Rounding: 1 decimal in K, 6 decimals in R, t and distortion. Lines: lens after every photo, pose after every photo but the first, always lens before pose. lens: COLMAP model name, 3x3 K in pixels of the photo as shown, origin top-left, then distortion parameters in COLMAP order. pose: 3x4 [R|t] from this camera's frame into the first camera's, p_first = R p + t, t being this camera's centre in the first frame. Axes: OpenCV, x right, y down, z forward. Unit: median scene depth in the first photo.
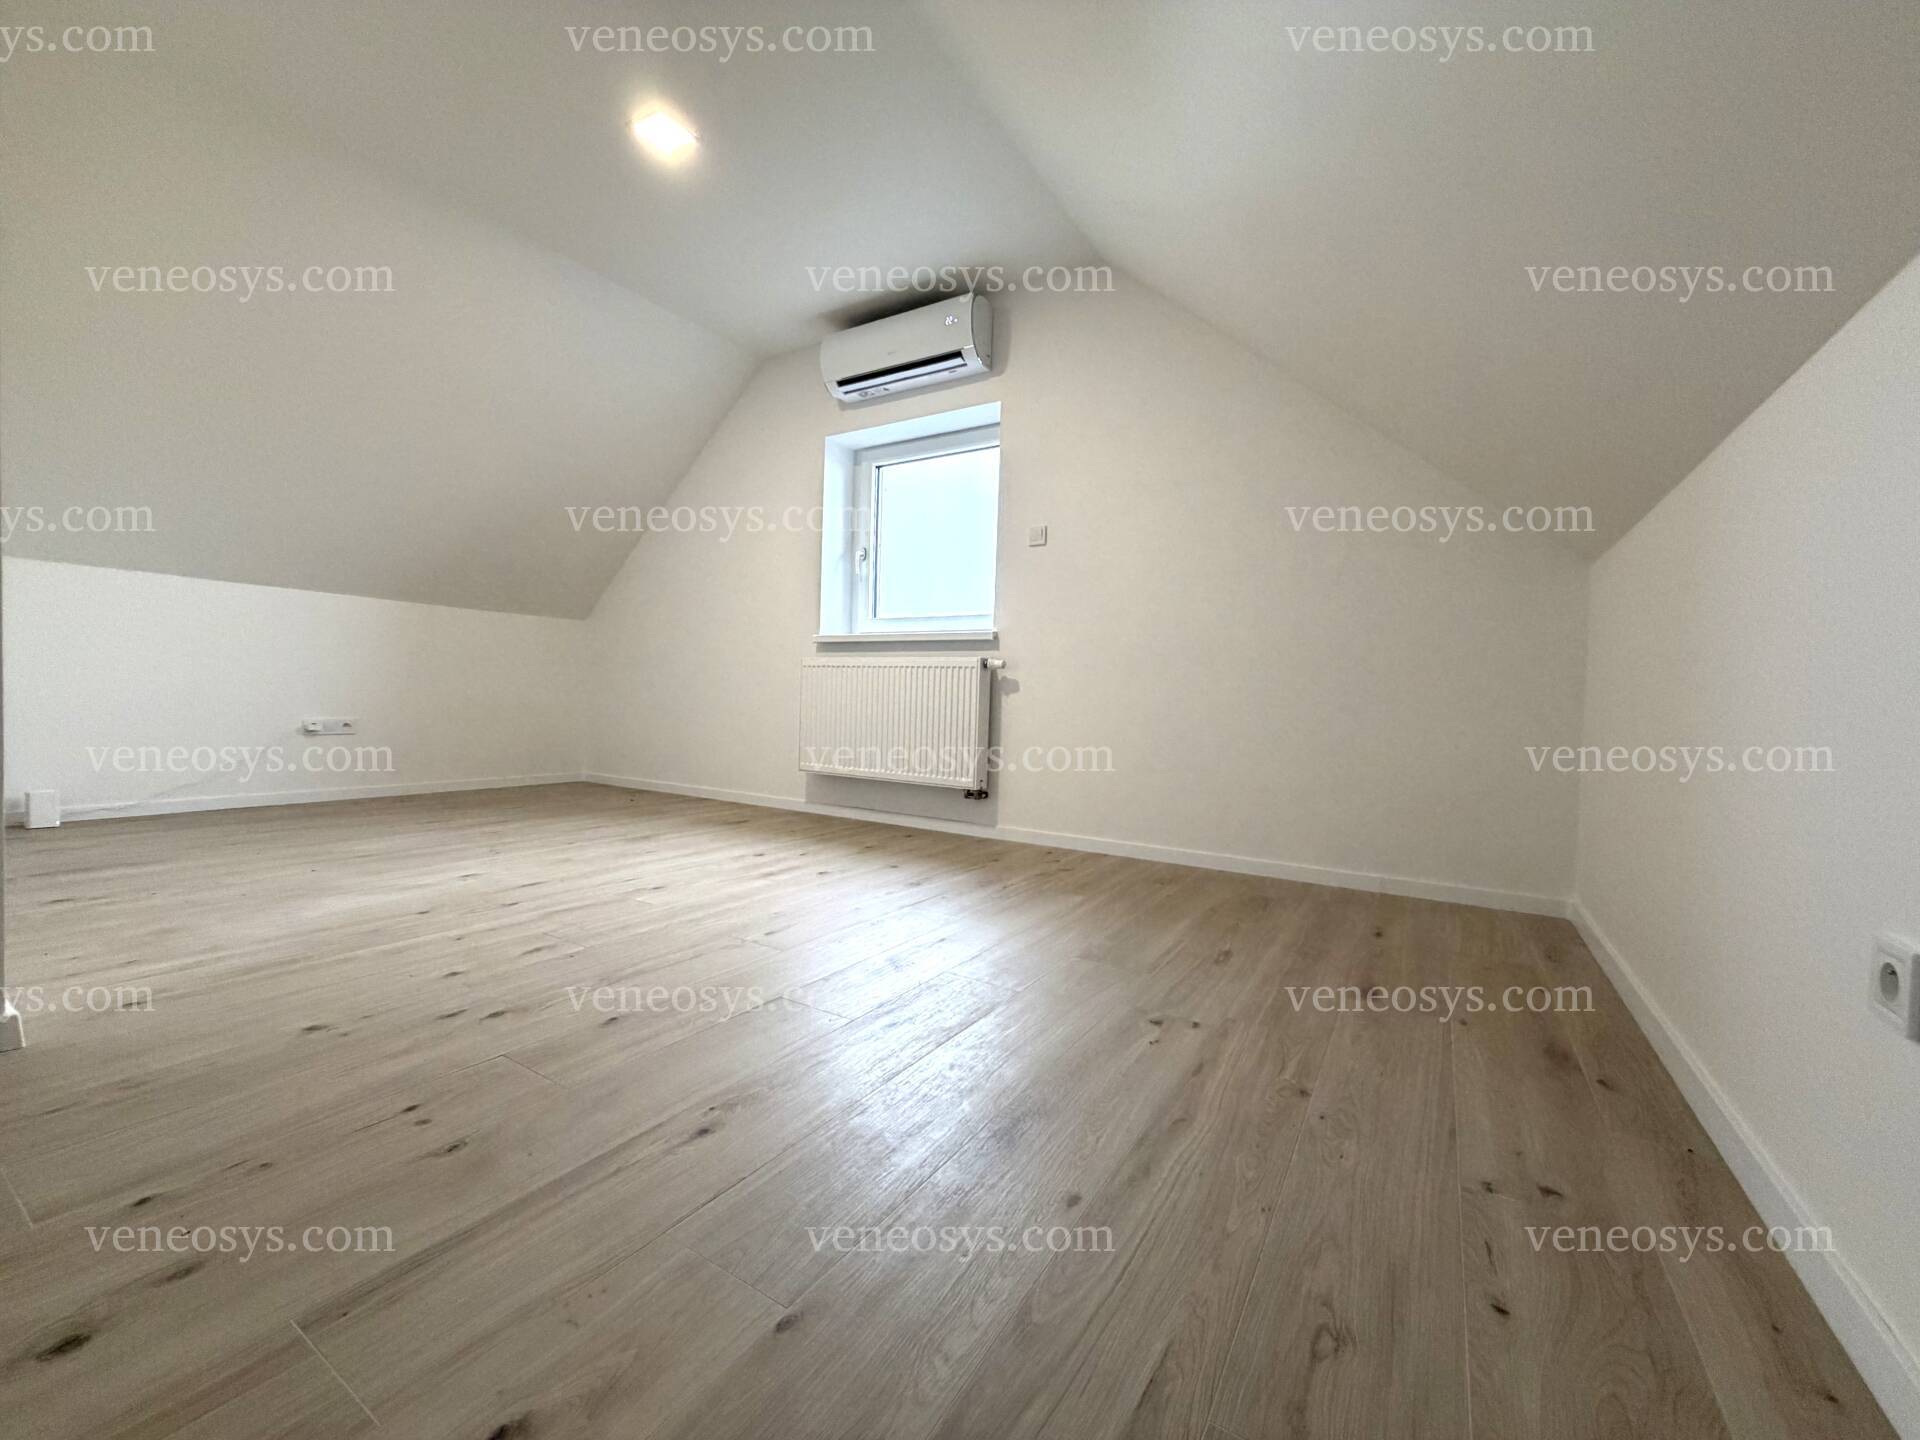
lens RADIAL K [[771.9, 0, 956.2], [0, 771.9, 712.9], [0, 0, 1]] dist [-0.001907, 0.000451]
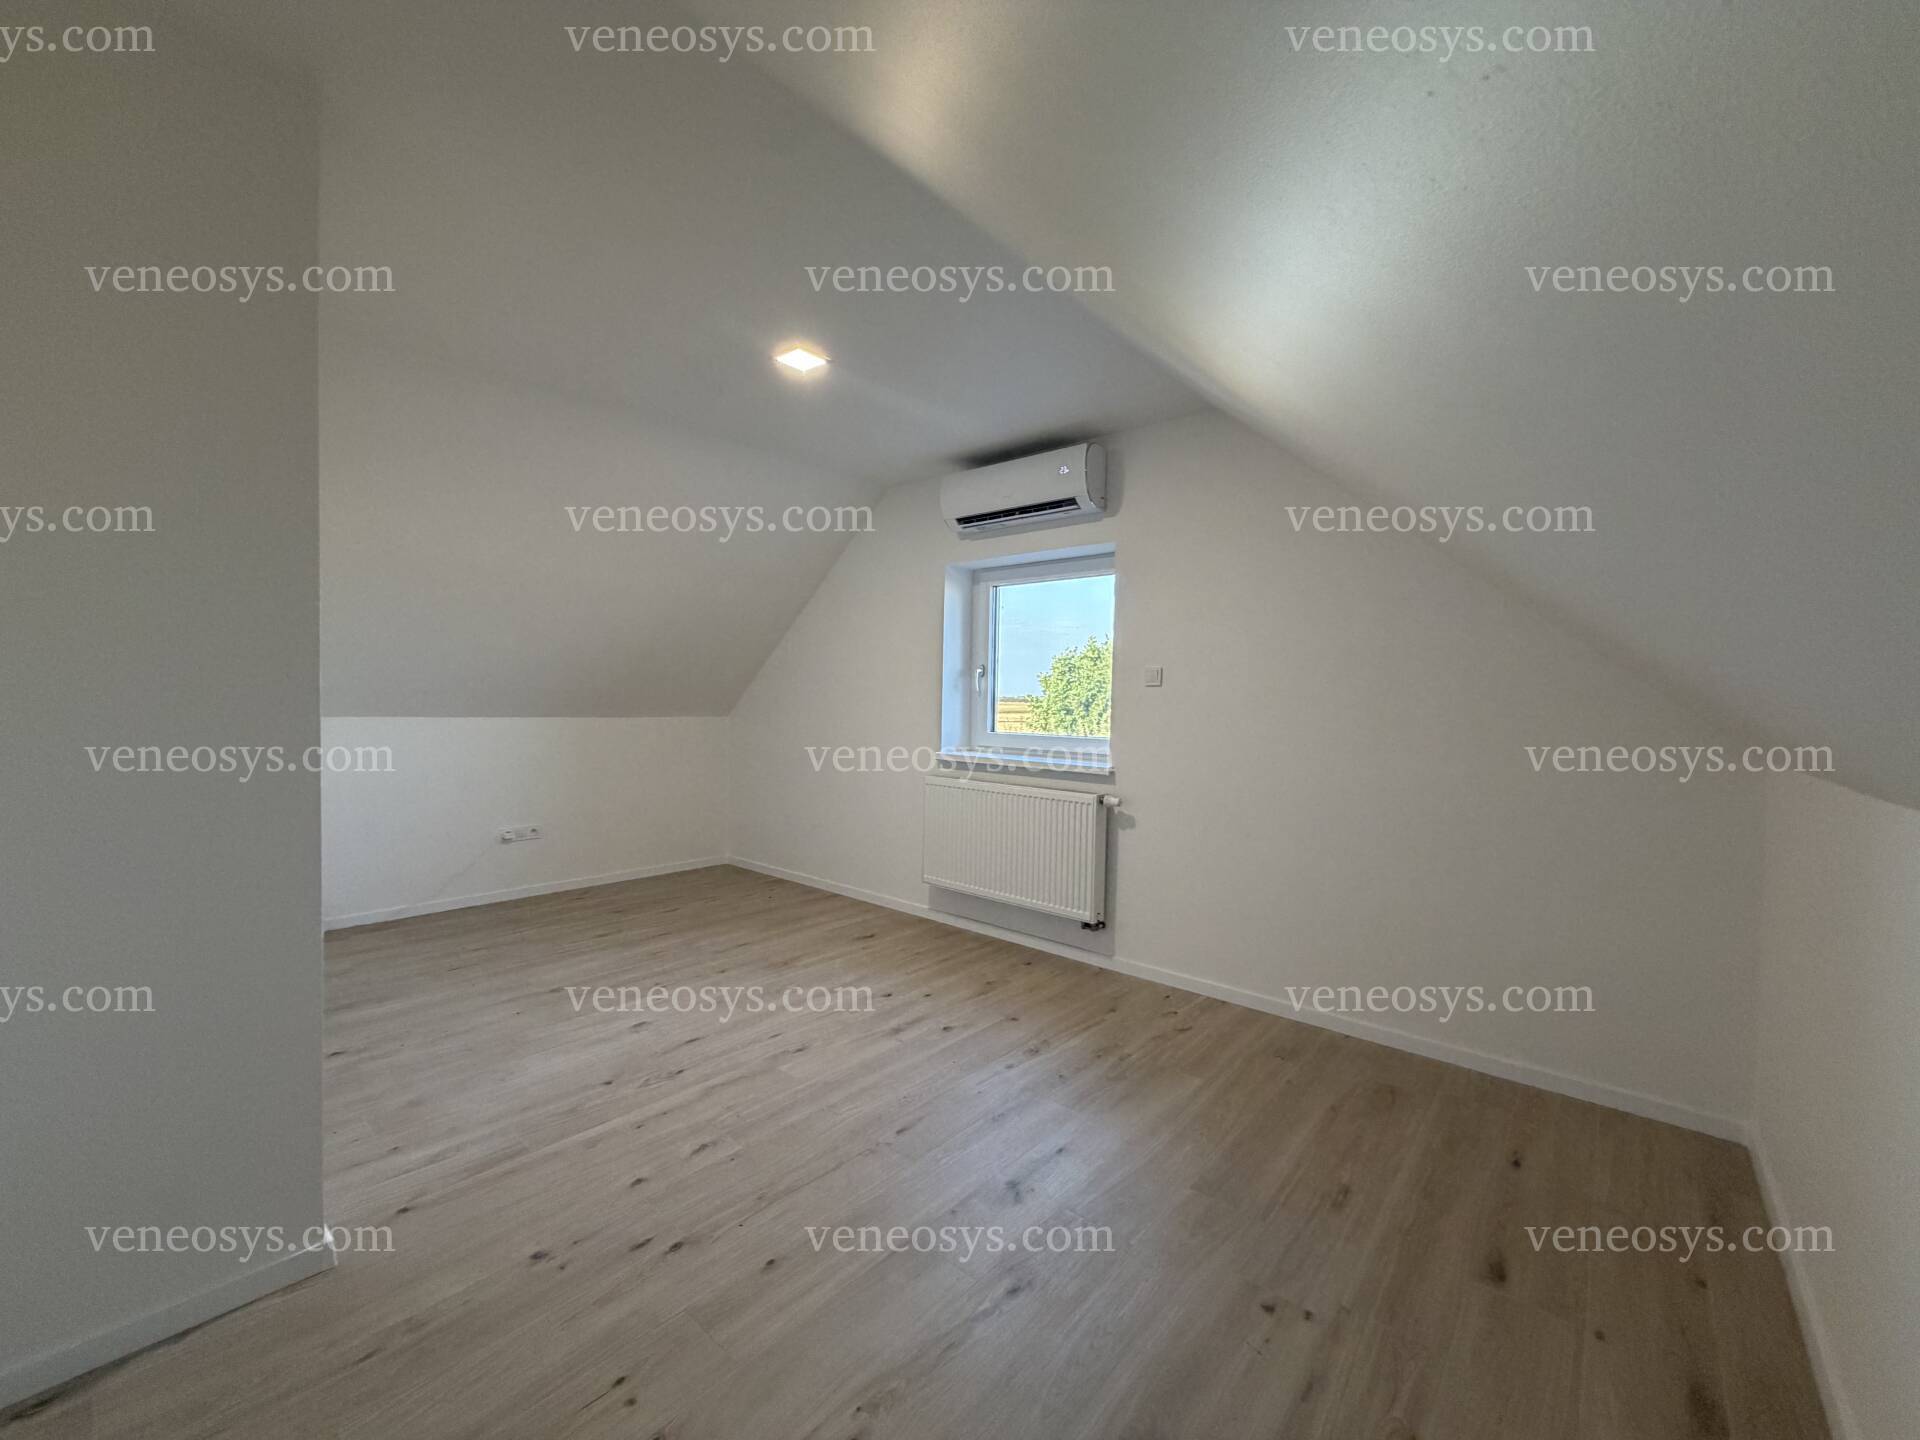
lens RADIAL K [[771.9, 0, 953.6], [0, 771.9, 721.8], [0, 0, 1]] dist [-0.001907, 0.000451]
pose [[0.987848, -0.007710, -0.155231, 0.003658], [0.007058, 0.999964, -0.004747, -0.166189], [0.155262, 0.003594, 0.987867, -0.040183]]
